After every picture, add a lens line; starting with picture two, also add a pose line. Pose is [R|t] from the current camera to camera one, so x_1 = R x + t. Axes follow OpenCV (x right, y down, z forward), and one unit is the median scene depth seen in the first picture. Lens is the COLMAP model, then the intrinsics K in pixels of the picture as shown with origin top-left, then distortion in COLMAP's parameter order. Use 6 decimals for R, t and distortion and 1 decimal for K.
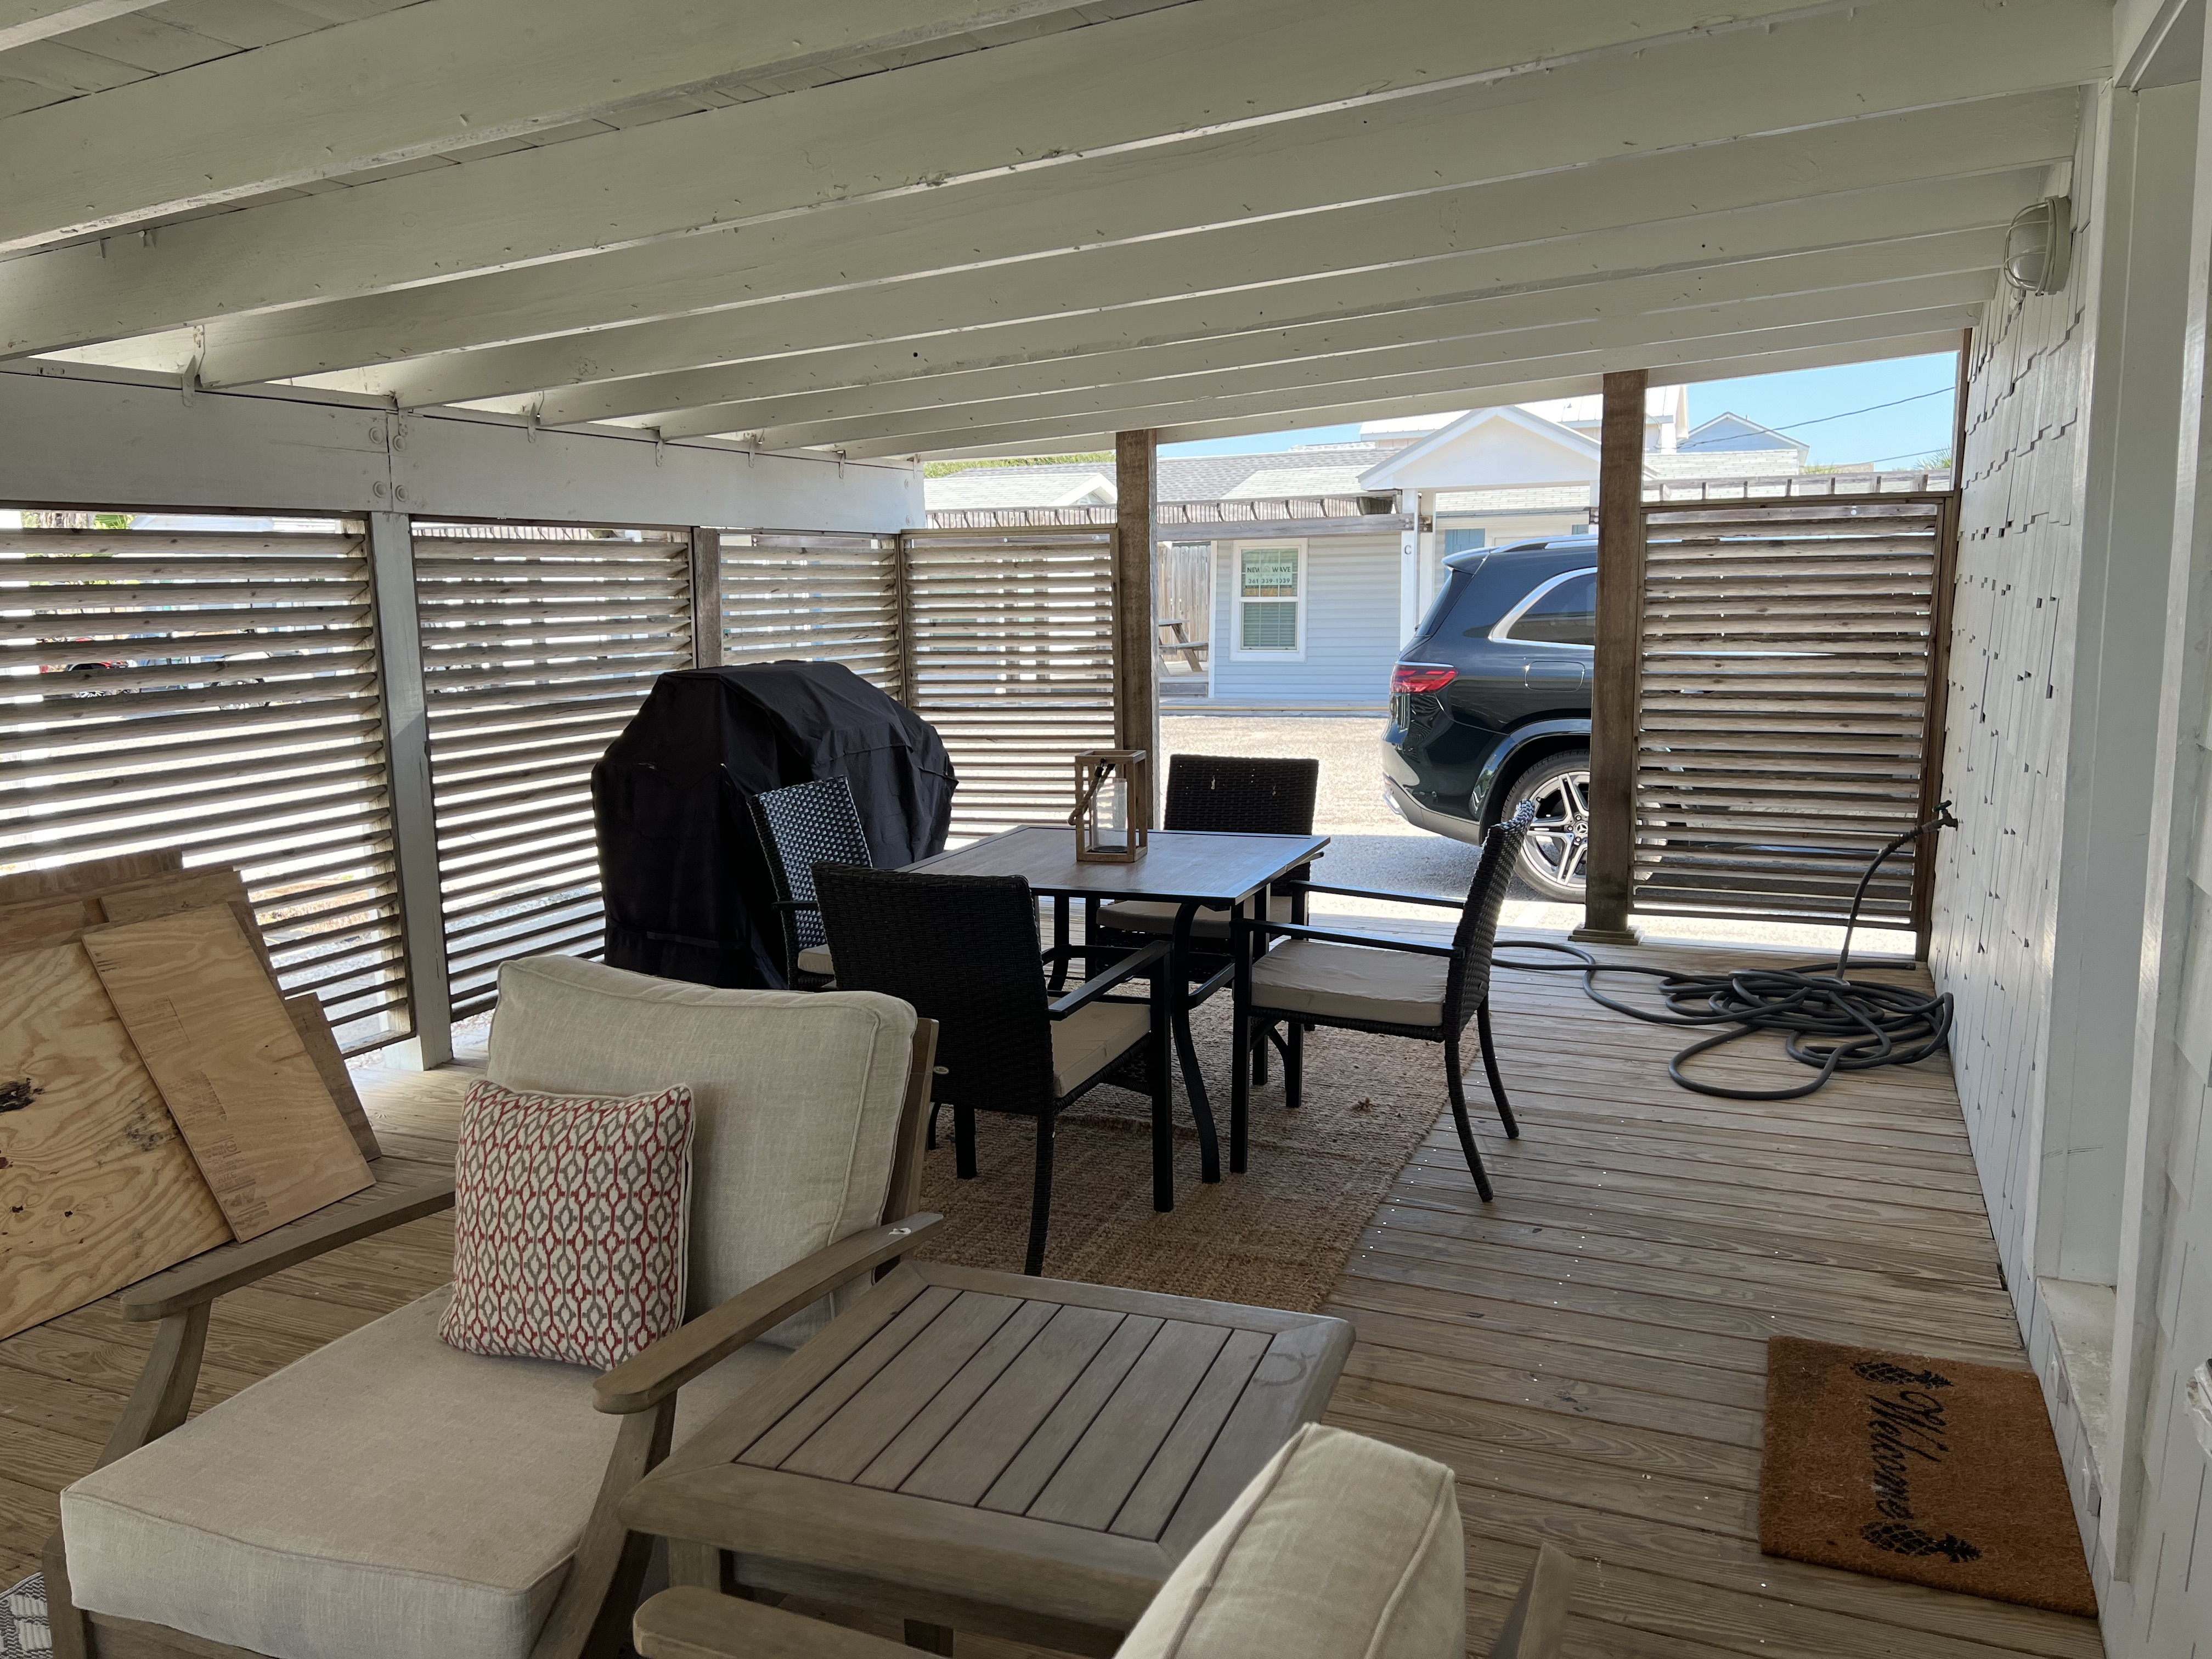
lens RADIAL K [[1641.1, 0, 1107.6], [0, 1641.1, 842.9], [0, 0, 1]] dist [0.058512, -0.070039]
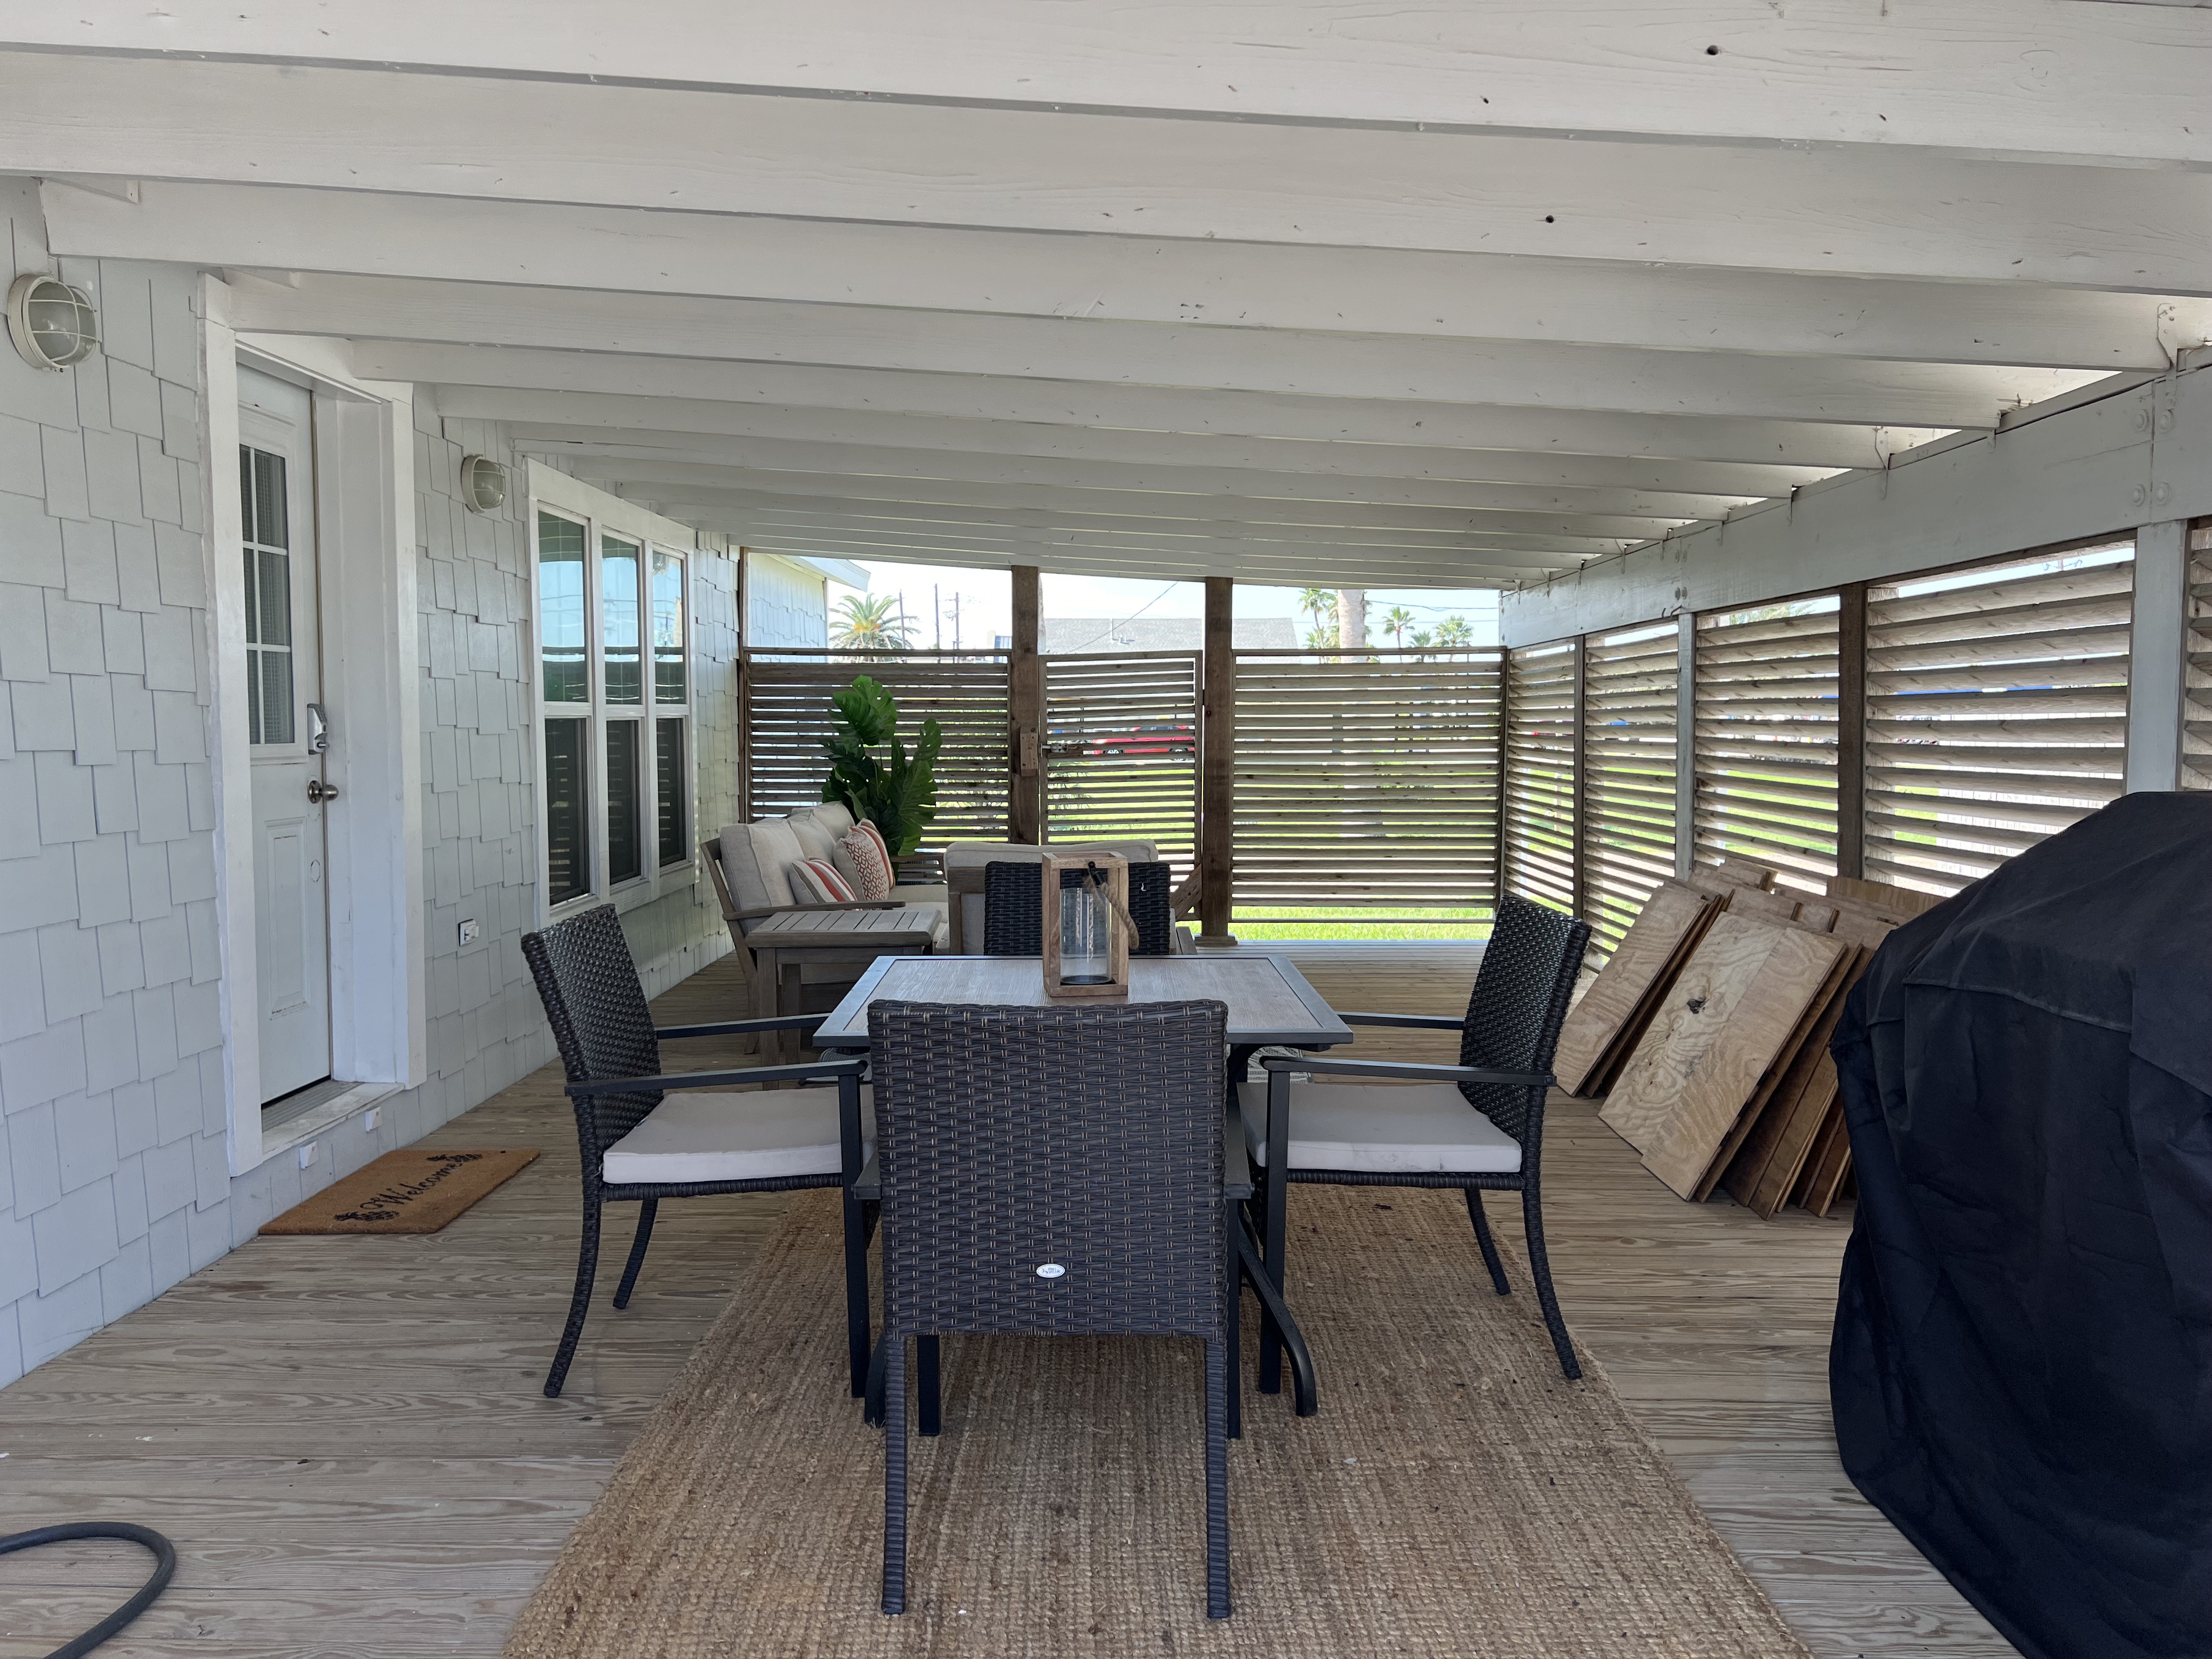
lens RADIAL K [[1641.1, 0, 1107.6], [0, 1641.1, 842.9], [0, 0, 1]] dist [0.058512, -0.070039]
pose [[-0.922985, 0.047016, -0.381954, 0.196209], [-0.043987, 0.973116, 0.226077, -0.158697], [0.382314, 0.225466, -0.896103, 1.145792]]
